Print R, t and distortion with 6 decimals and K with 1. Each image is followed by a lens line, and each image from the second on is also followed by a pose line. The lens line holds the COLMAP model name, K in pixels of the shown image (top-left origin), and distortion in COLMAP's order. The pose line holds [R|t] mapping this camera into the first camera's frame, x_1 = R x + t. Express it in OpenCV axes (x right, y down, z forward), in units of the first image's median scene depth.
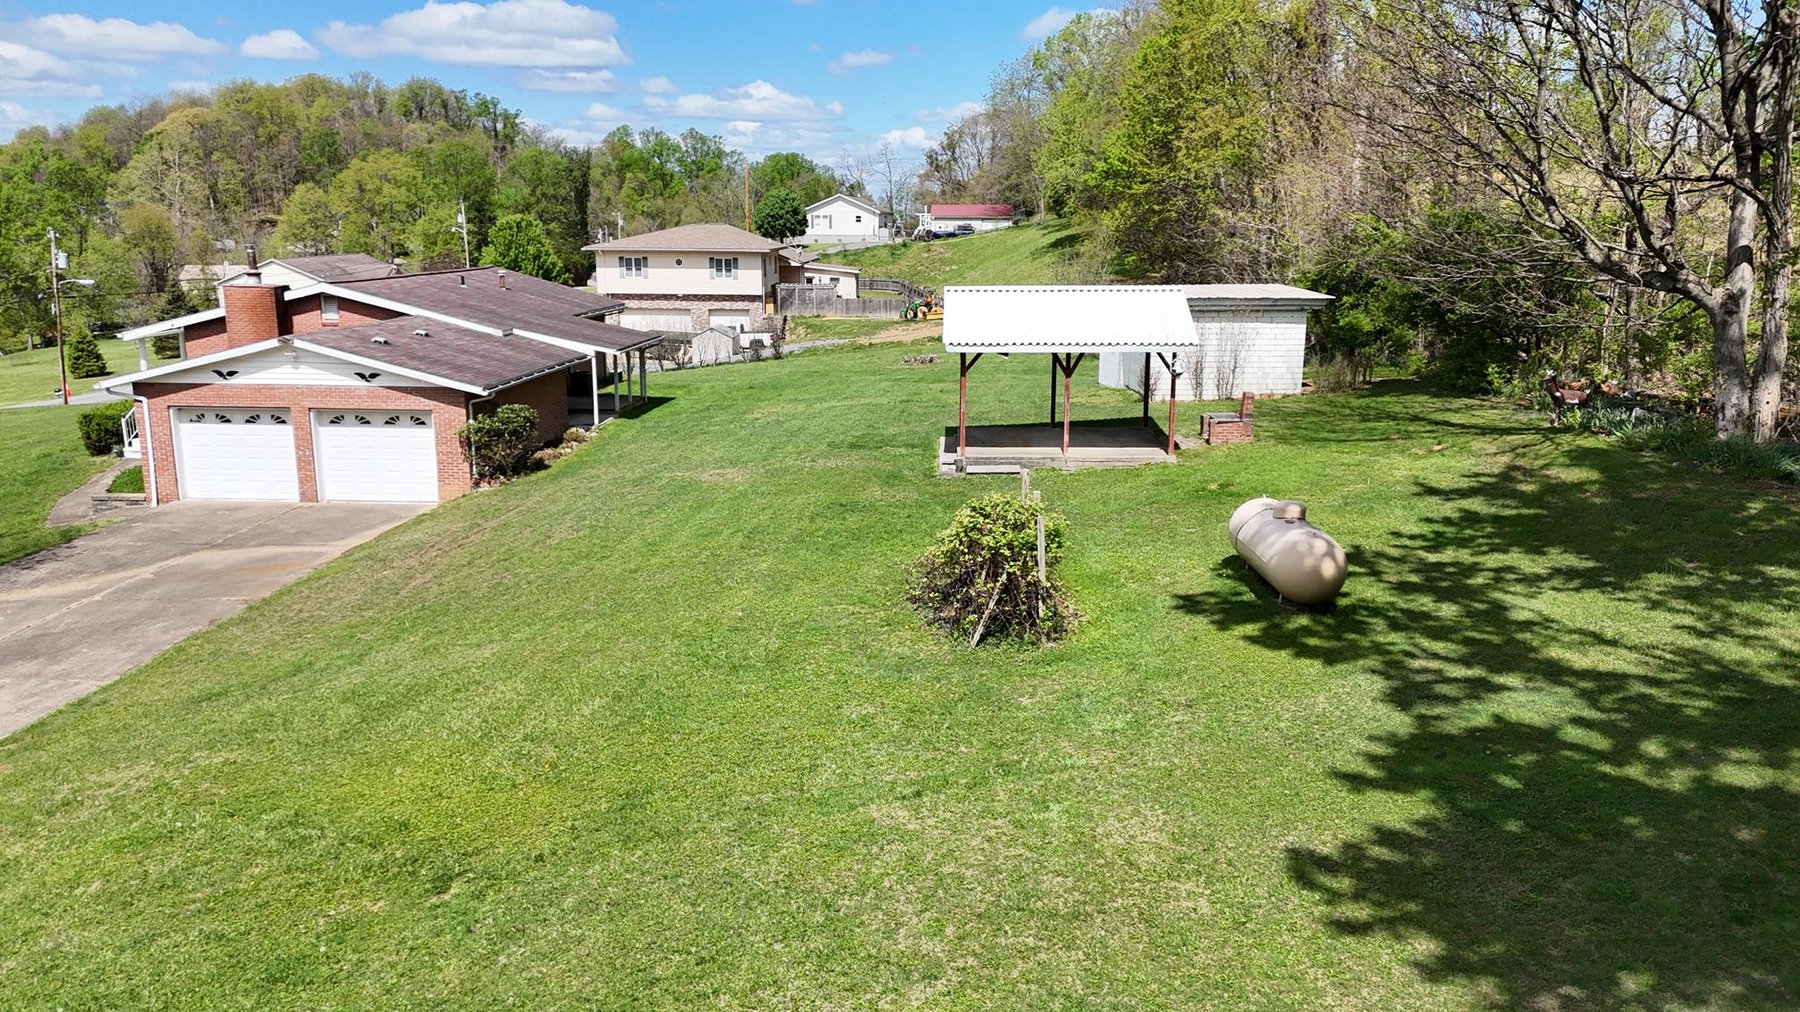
lens RADIAL K [[1310.1, 0, 898.5], [0, 1310.1, 493.5], [0, 0, 1]] dist [0.094885, -0.101725]
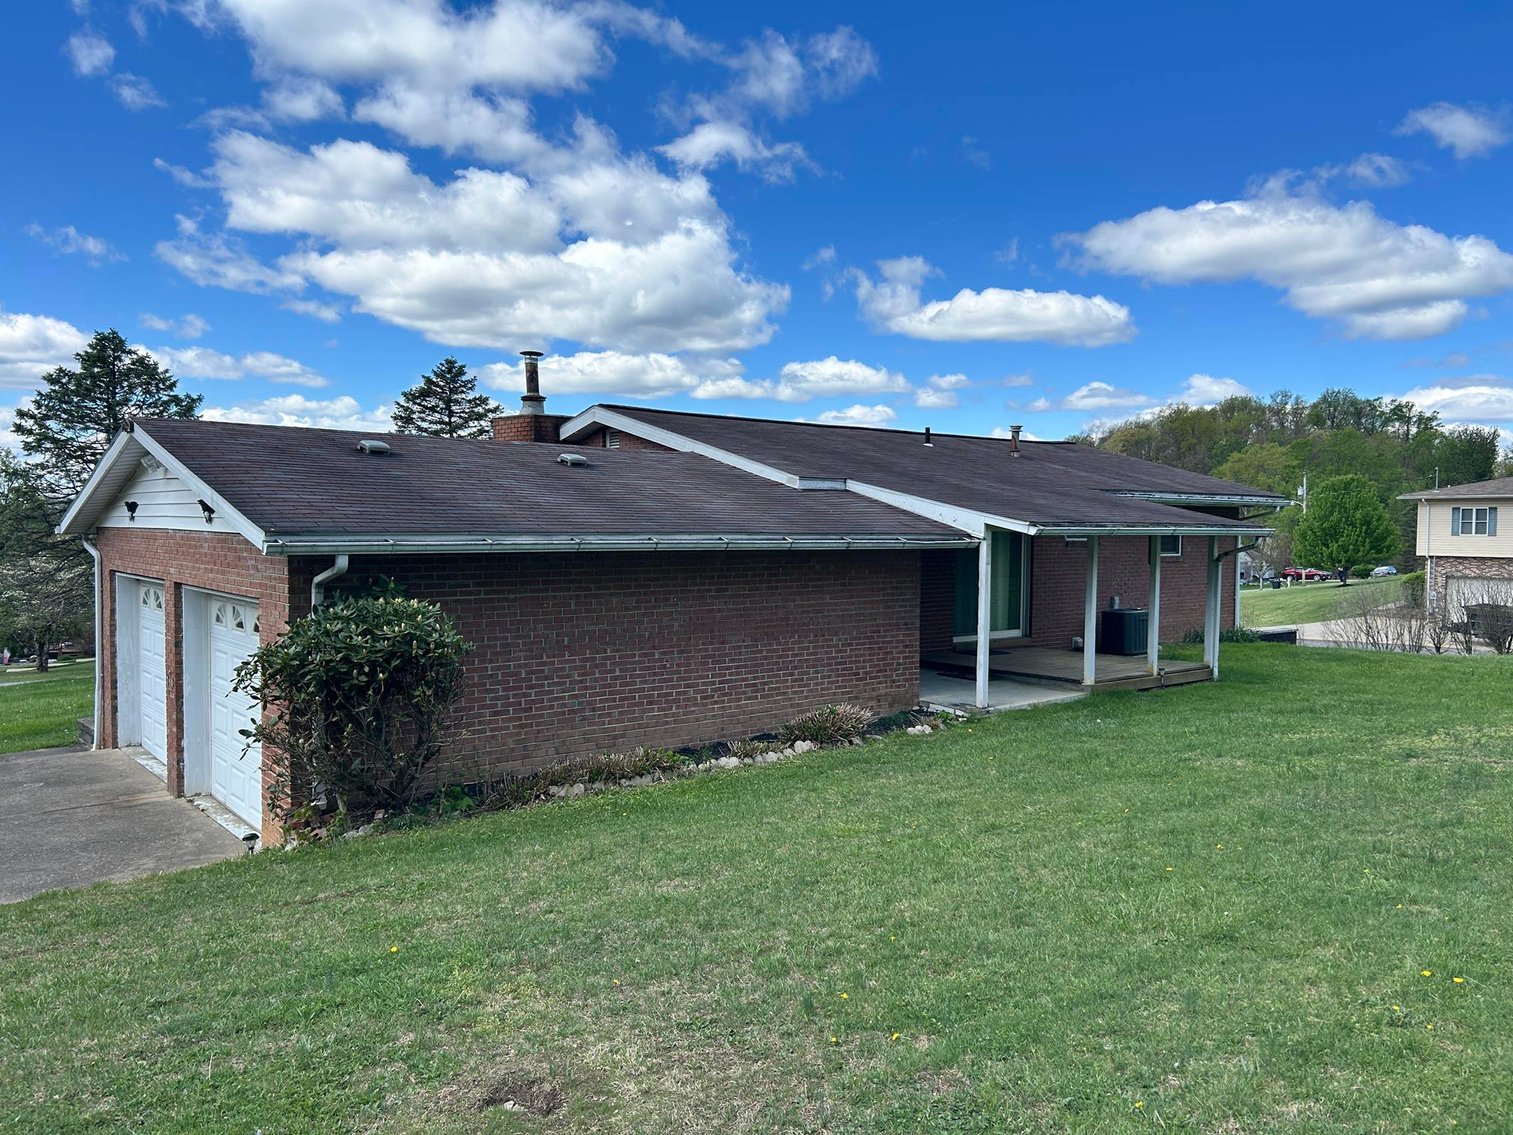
lens RADIAL K [[1128.3, 0, 762.4], [0, 1128.3, 572.5], [0, 0, 1]] dist [0.109833, -0.197450]
pose [[0.685525, 0.036326, -0.727142, -0.029865], [-0.157728, 0.982445, -0.099620, -0.058286], [0.710758, 0.182983, 0.679221, 0.859425]]
